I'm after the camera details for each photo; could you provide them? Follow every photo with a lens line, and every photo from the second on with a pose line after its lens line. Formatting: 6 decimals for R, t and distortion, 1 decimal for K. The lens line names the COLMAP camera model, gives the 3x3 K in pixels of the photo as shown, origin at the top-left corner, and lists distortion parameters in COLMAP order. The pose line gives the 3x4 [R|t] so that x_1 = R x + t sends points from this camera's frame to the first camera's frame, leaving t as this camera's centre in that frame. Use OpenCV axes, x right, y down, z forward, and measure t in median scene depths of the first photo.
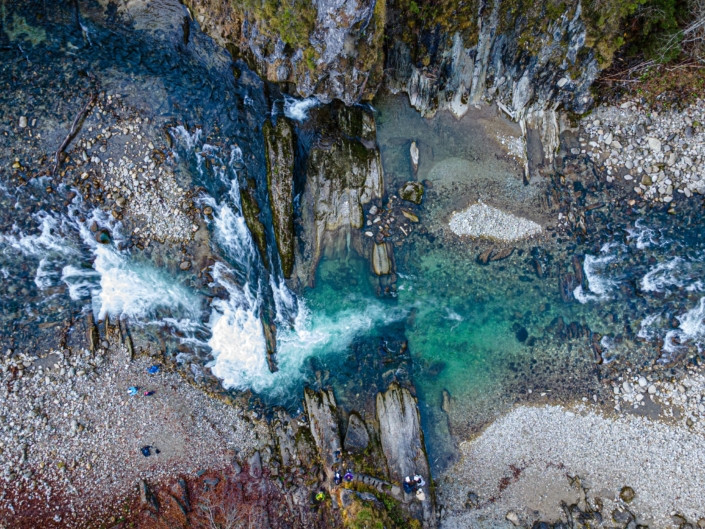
lens RADIAL K [[484.2, 0, 348.6], [0, 484.2, 262.9], [0, 0, 1]] dist [-0.001294, -0.000601]
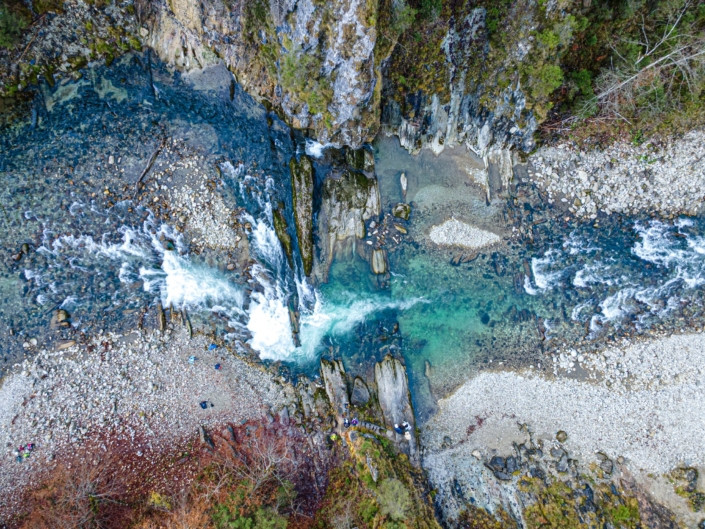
lens RADIAL K [[484.2, 0, 348.6], [0, 484.2, 262.9], [0, 0, 1]] dist [-0.001294, -0.000601]
pose [[0.999999, -0.001020, 0.000110, -0.015079], [0.001020, 0.999994, 0.003346, -0.008972], [-0.000113, -0.003346, 0.999994, -0.325621]]
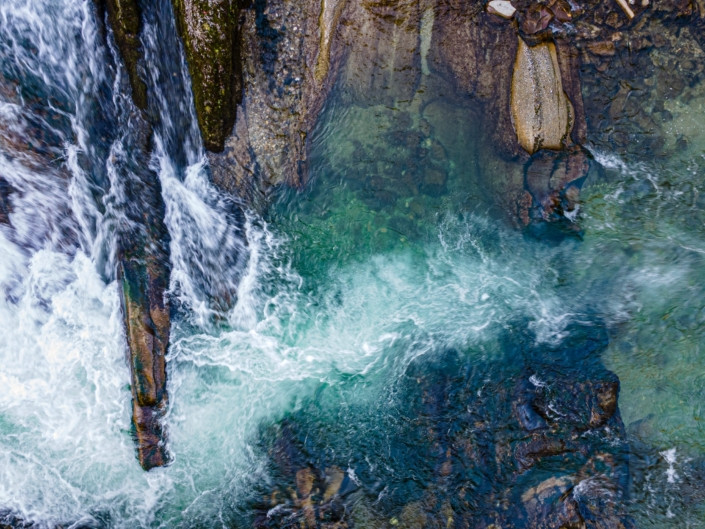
lens RADIAL K [[542.1, 0, 351.6], [0, 542.1, 276.1], [0, 0, 1]] dist [0.003463, 0.002884]
pose [[0.999031, 0.043503, -0.006714, -0.038249], [-0.043507, 0.999053, -0.000482, 0.106181], [0.006687, 0.000774, 0.999977, 0.681551]]
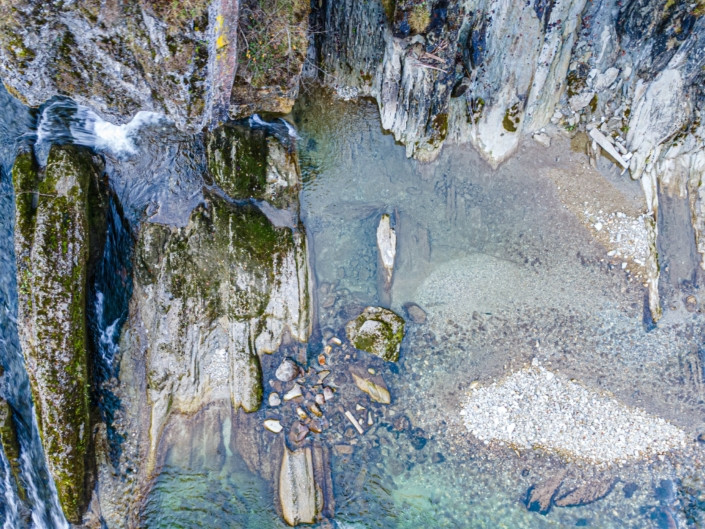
lens RADIAL K [[514.3, 0, 352.5], [0, 514.3, 264.5], [0, 0, 1]] dist [0.020489, 0.026560]
pose [[0.999050, 0.043364, -0.004288, 0.109590], [-0.043352, 0.999056, 0.002906, -0.208308], [0.004410, -0.002718, 0.999987, 0.552435]]
